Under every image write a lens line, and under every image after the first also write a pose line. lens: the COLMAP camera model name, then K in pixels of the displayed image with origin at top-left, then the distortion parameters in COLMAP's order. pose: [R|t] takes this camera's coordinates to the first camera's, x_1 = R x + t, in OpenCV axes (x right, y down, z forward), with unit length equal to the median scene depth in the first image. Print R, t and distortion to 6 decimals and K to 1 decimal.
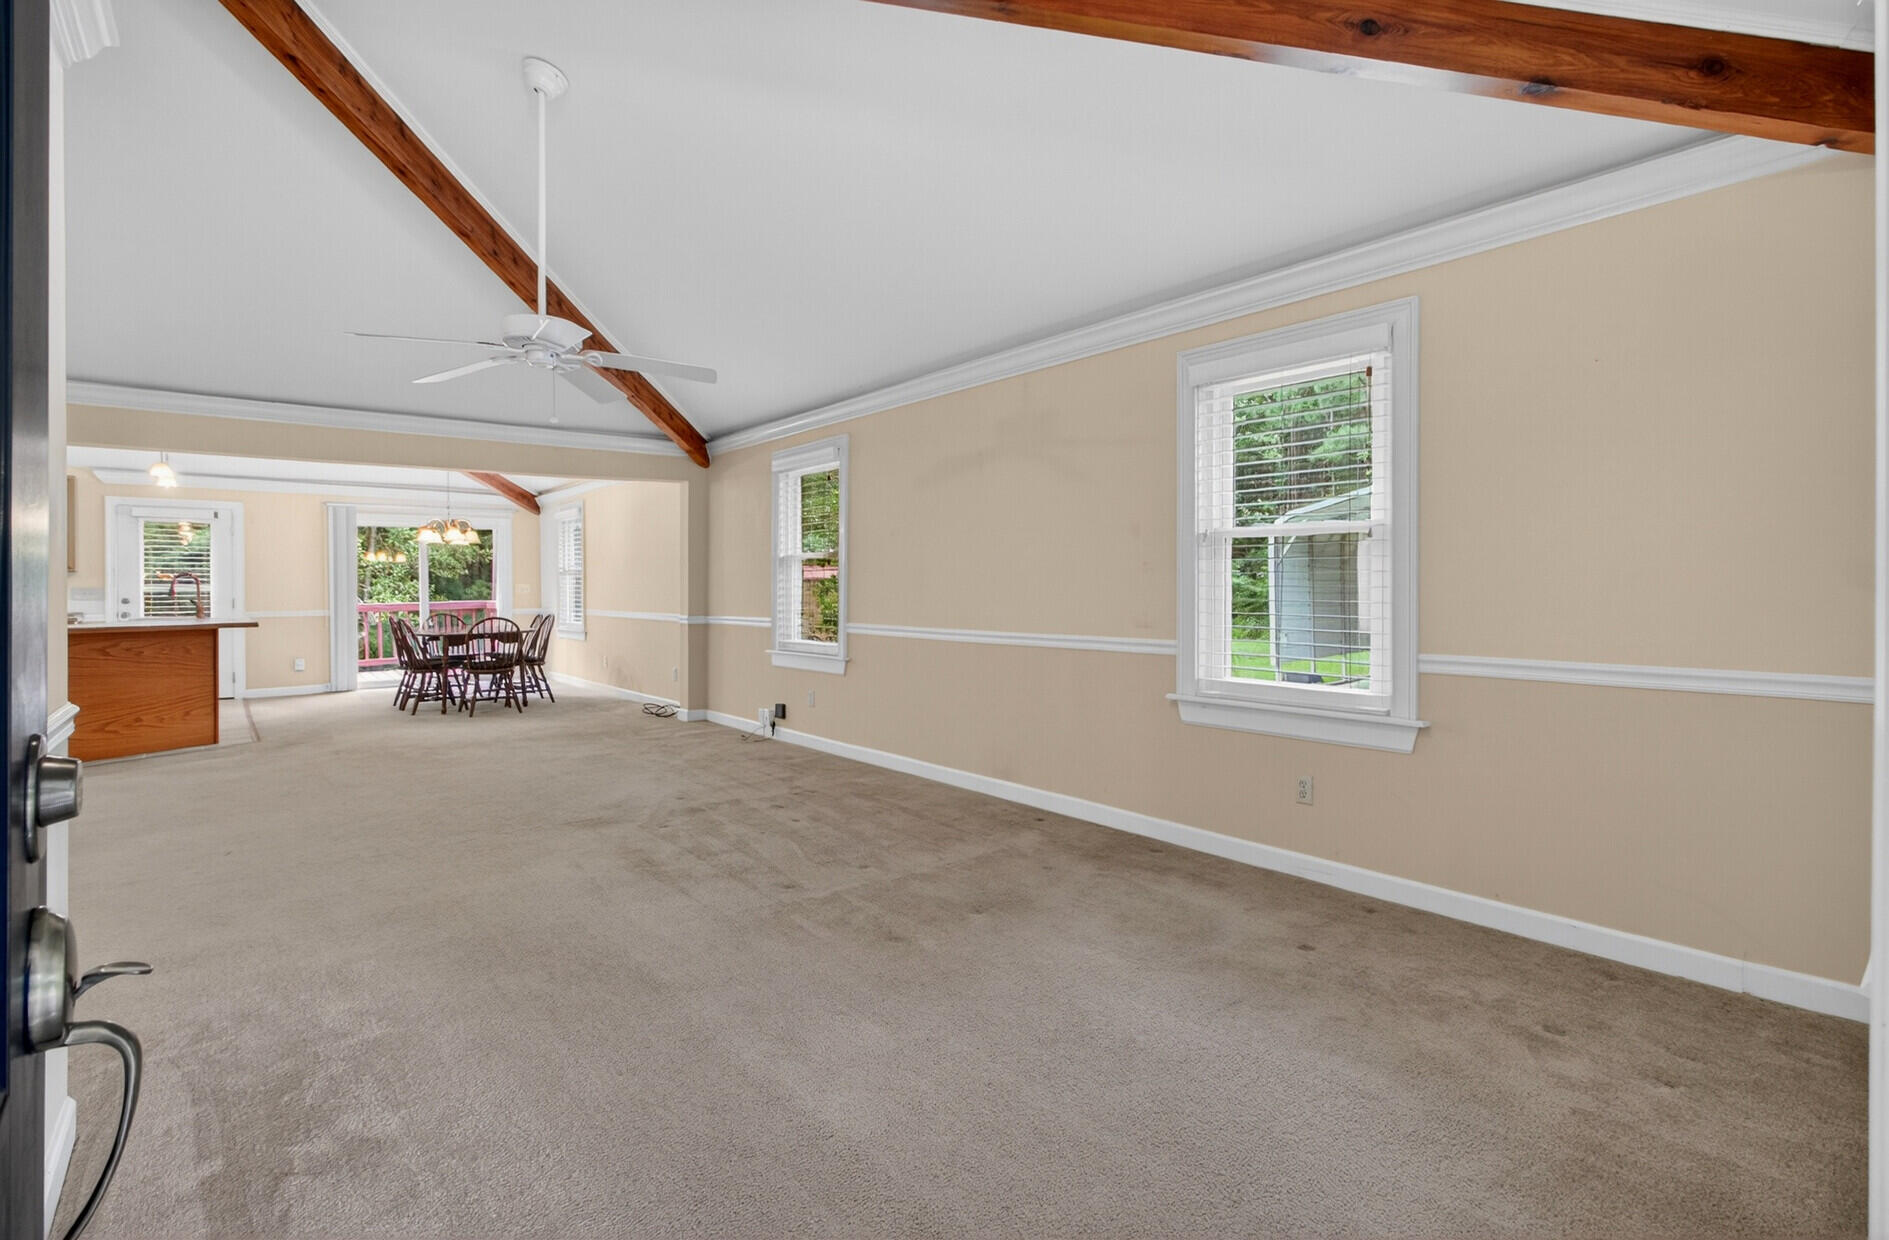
lens RADIAL K [[888.9, 0, 979.1], [0, 888.9, 581.1], [0, 0, 1]] dist [-0.014526, 0.000165]
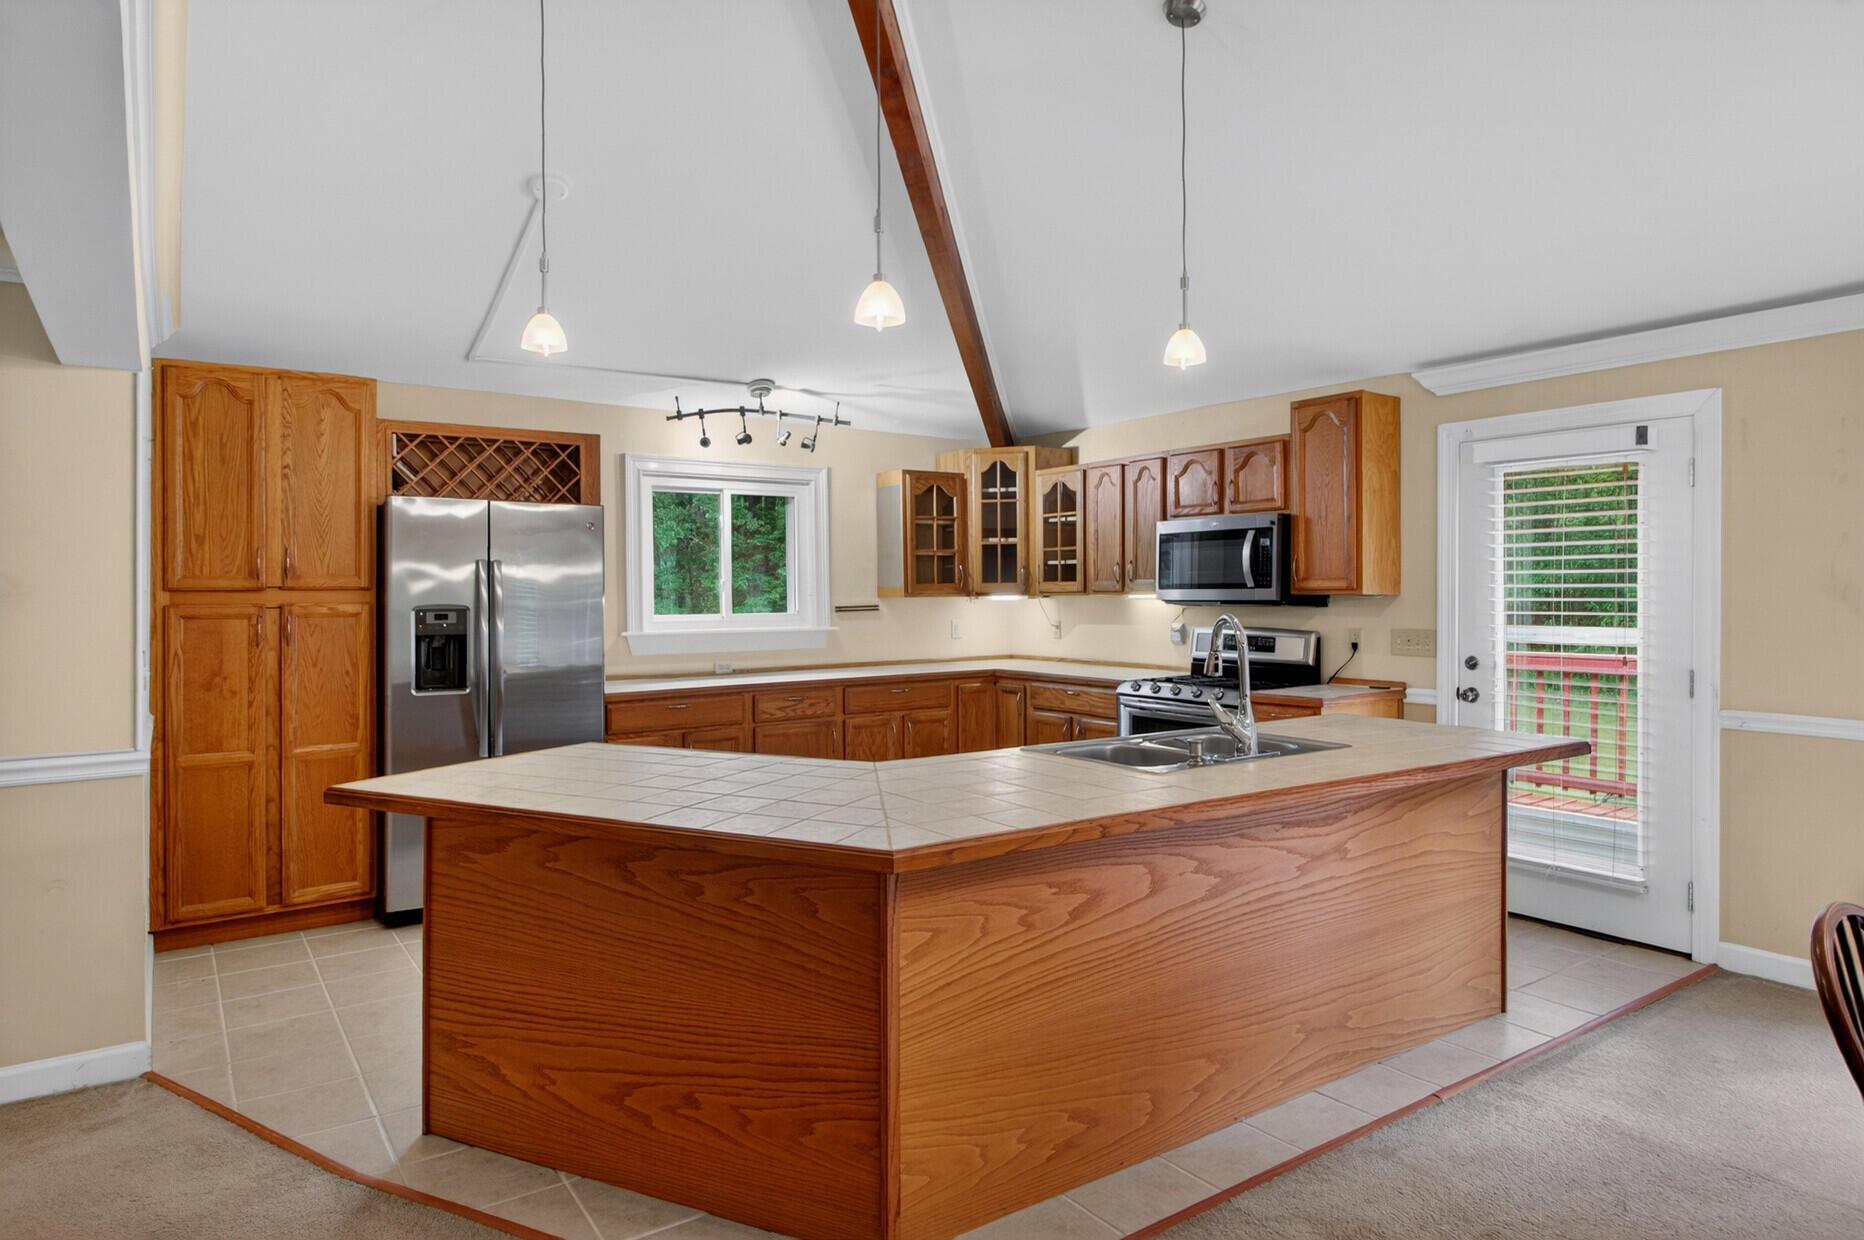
lens RADIAL K [[1109.6, 0, 937.4], [0, 1109.6, 588.2], [0, 0, 1]] dist [0.005152, 0.001097]
pose [[-0.107418, 0.001629, -0.994213, -0.381558], [0.013430, 0.999910, 0.000188, -0.016450], [0.994123, -0.013332, -0.107430, 0.754655]]
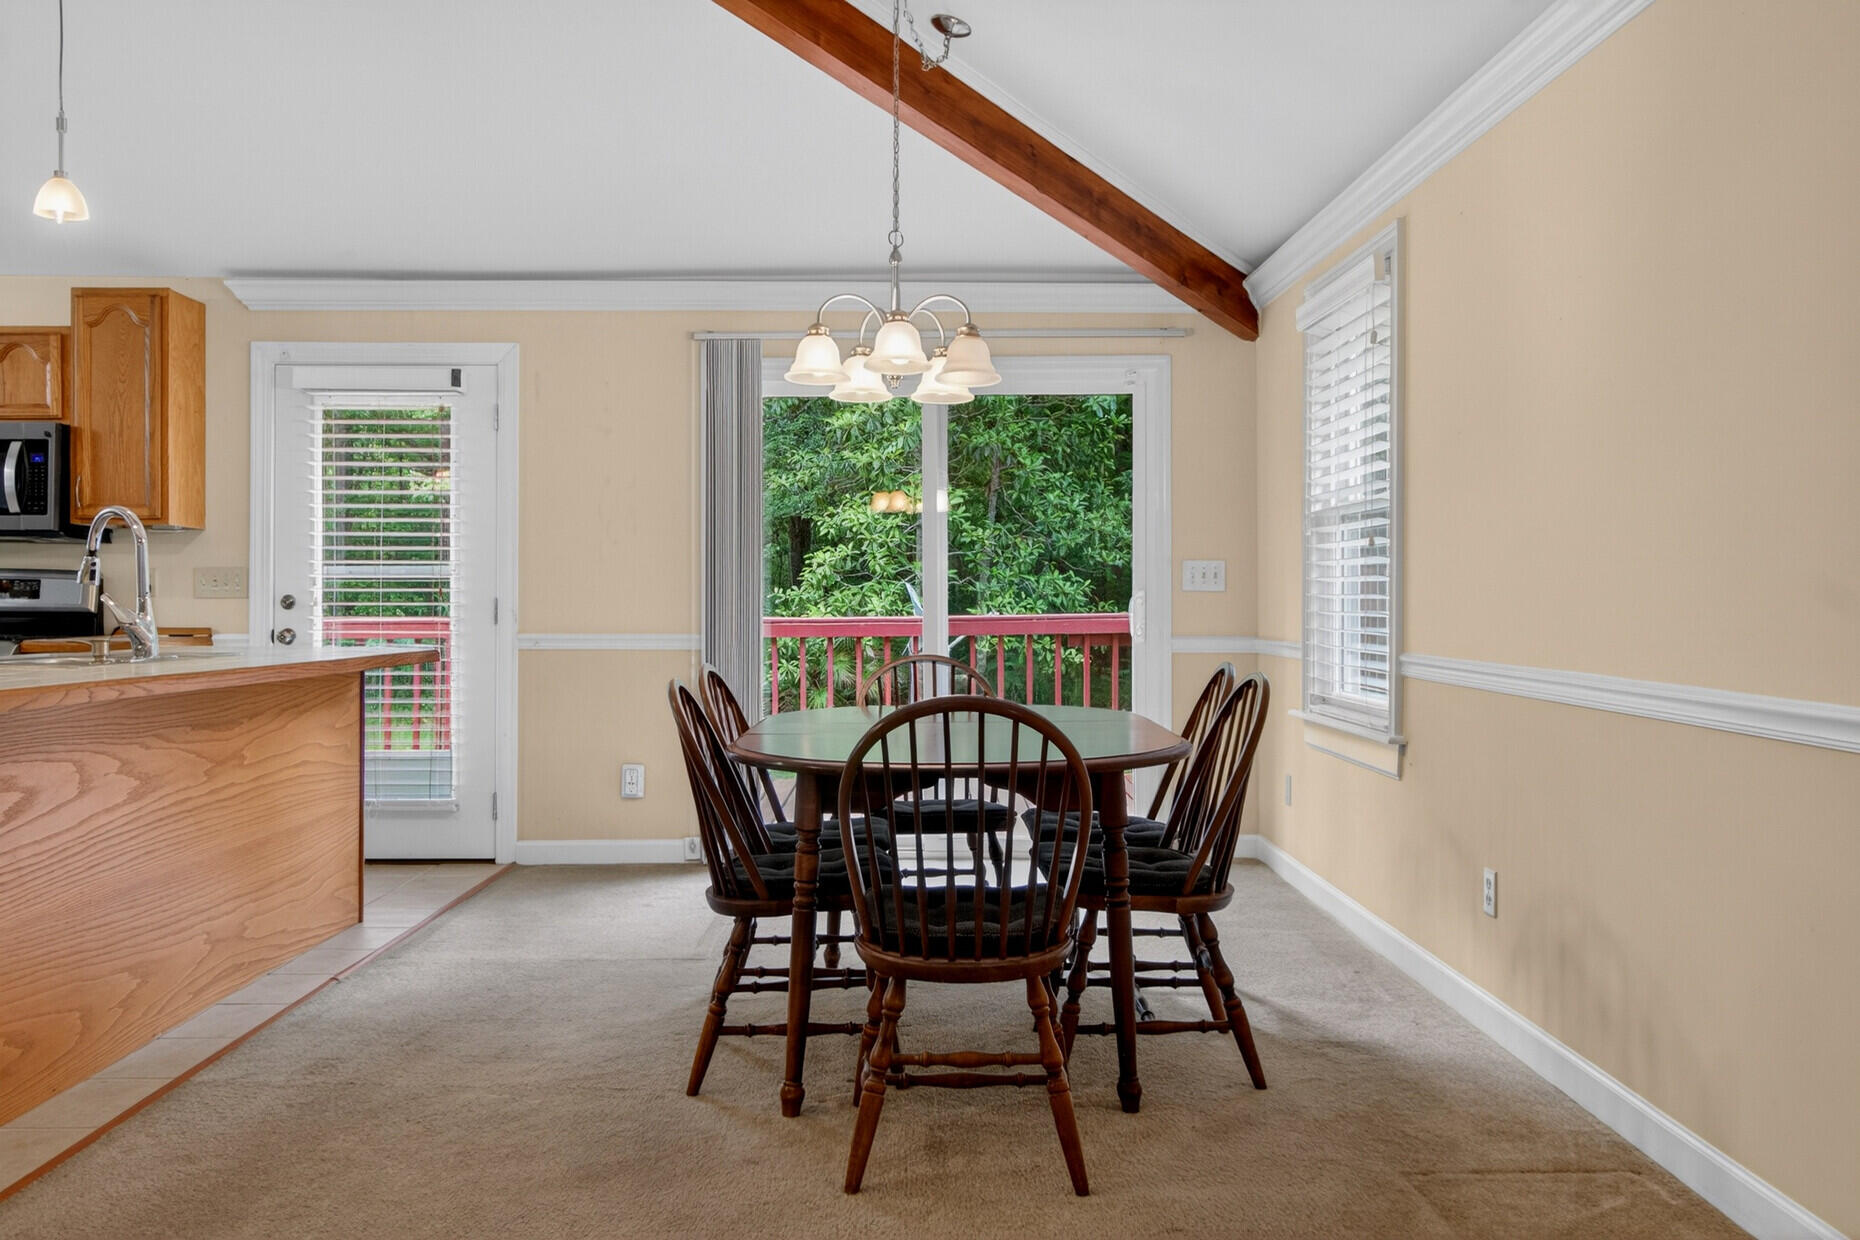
lens RADIAL K [[1471.4, 0, 916.5], [0, 1471.4, 618.7], [0, 0, 1]] dist [0.001711, -0.005521]
pose [[0.749704, 0.014452, -0.661616, -0.294785], [0.000606, 0.999746, 0.022525, 0.014533], [0.661773, -0.017287, 0.749505, 0.647646]]
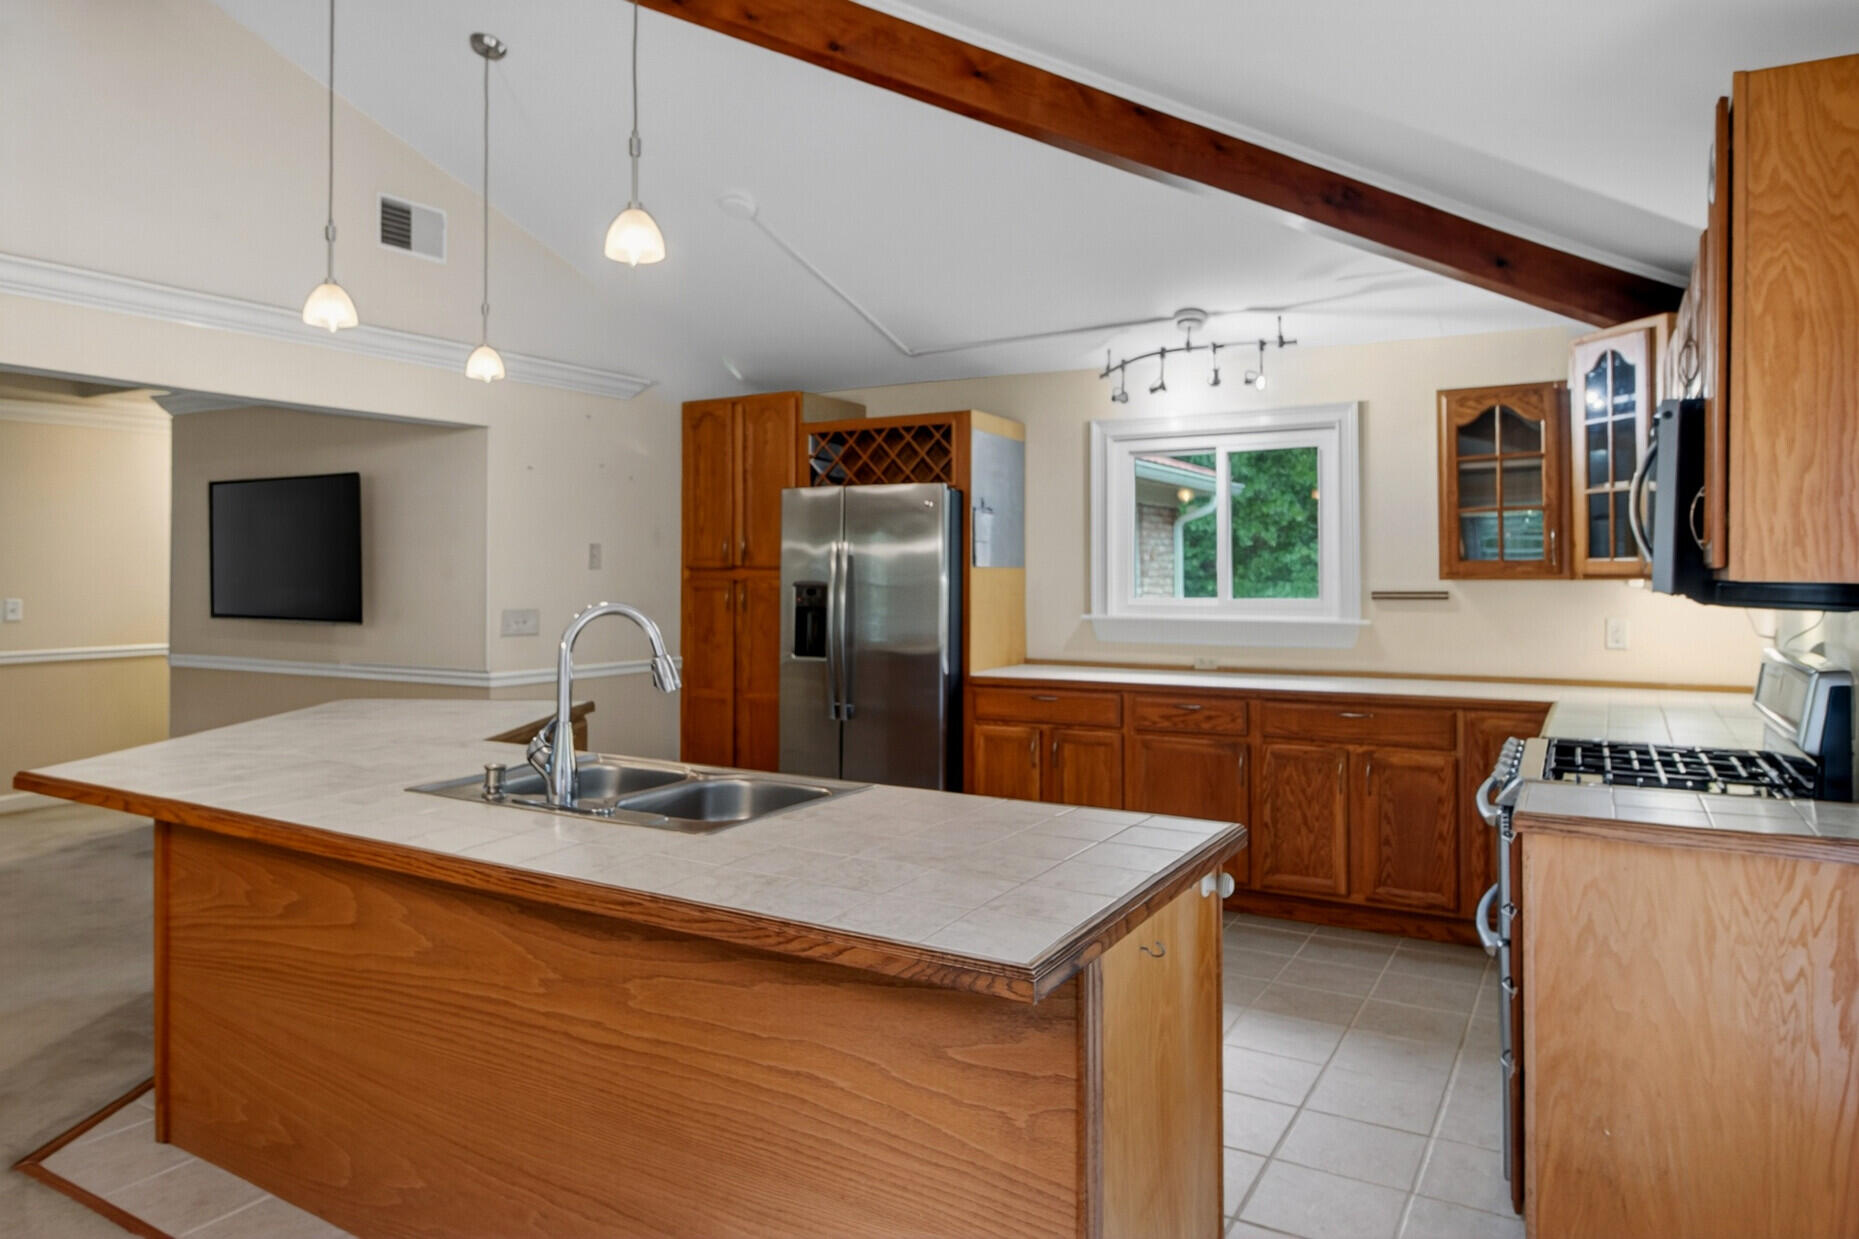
lens RADIAL K [[1175.8, 0, 921.9], [0, 1175.8, 580.5], [0, 0, 1]] dist [-0.006482, -0.002791]
pose [[-0.949027, 0.002989, -0.315182, -0.713502], [0.004195, 0.999986, -0.003149, -0.010338], [0.315168, -0.004310, -0.949026, 1.063639]]
